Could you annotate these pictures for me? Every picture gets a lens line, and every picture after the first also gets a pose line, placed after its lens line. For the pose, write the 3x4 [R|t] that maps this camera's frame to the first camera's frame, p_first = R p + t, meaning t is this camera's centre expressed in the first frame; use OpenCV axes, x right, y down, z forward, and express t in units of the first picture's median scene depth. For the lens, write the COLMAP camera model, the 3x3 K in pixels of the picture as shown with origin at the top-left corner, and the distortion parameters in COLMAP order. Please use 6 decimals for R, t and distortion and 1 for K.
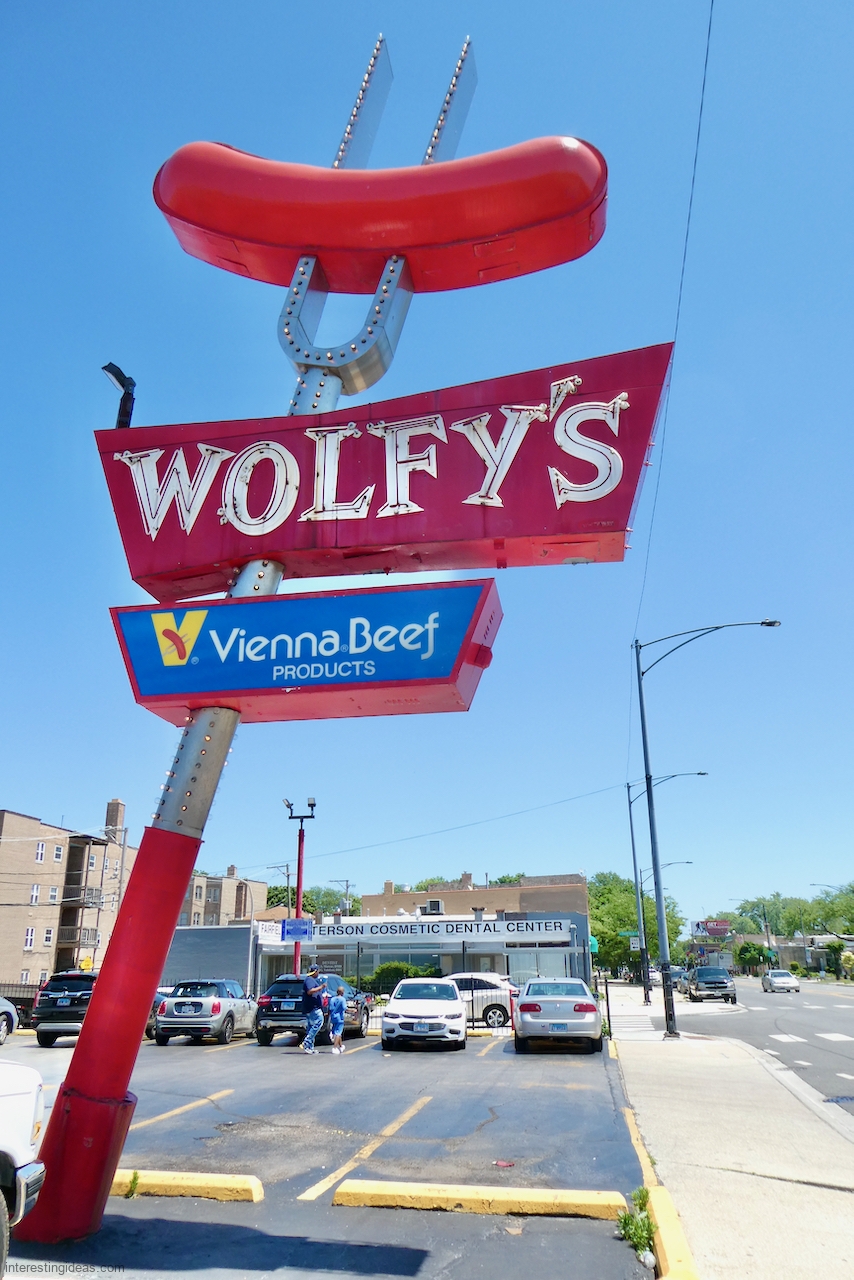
lens RADIAL K [[916.2, 0, 427.0], [0, 916.2, 640.0], [0, 0, 1]] dist [-0.067302, -0.000373]
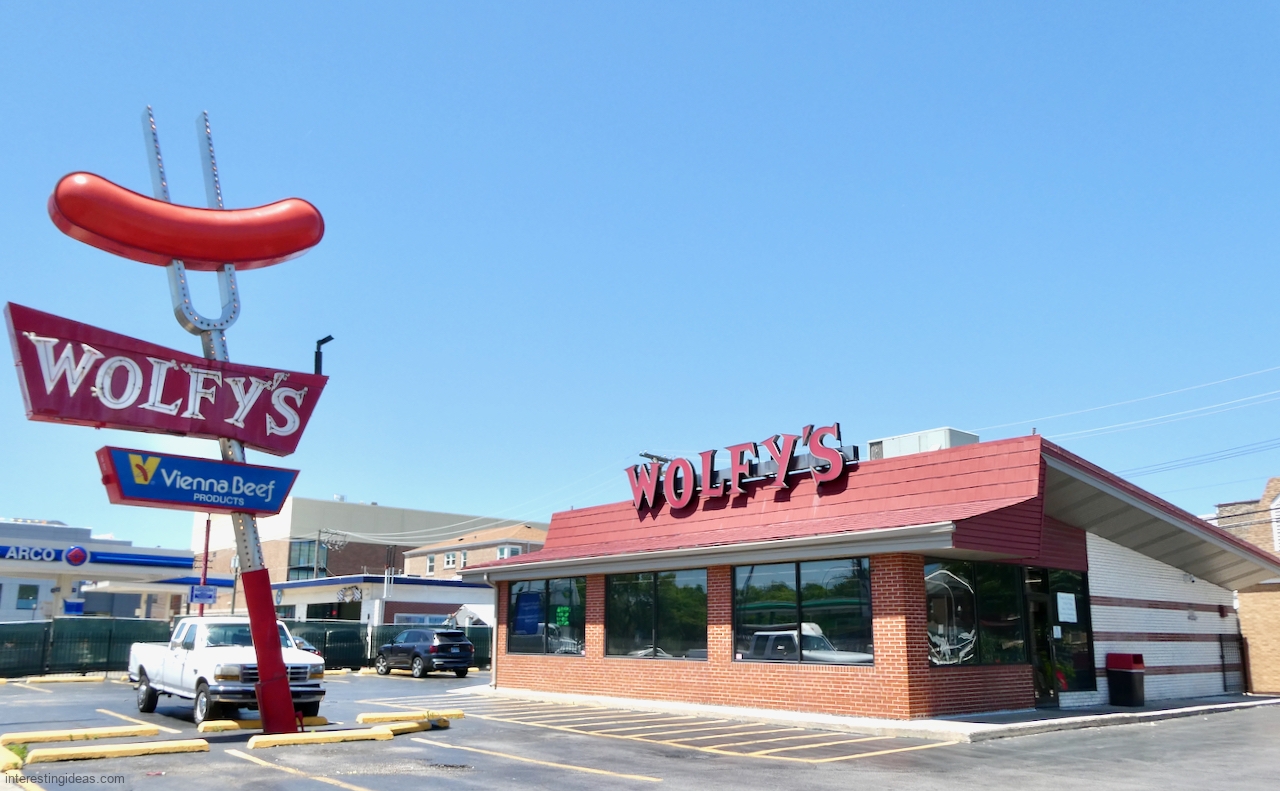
lens RADIAL K [[969.7, 0, 640.0], [0, 969.7, 395.5], [0, 0, 1]] dist [-0.072070, 0.001915]
pose [[0.427859, 0.242466, 0.870716, -1.549158], [-0.091624, 0.970019, -0.225096, 0.193088], [-0.899189, 0.016531, 0.437247, -0.742884]]
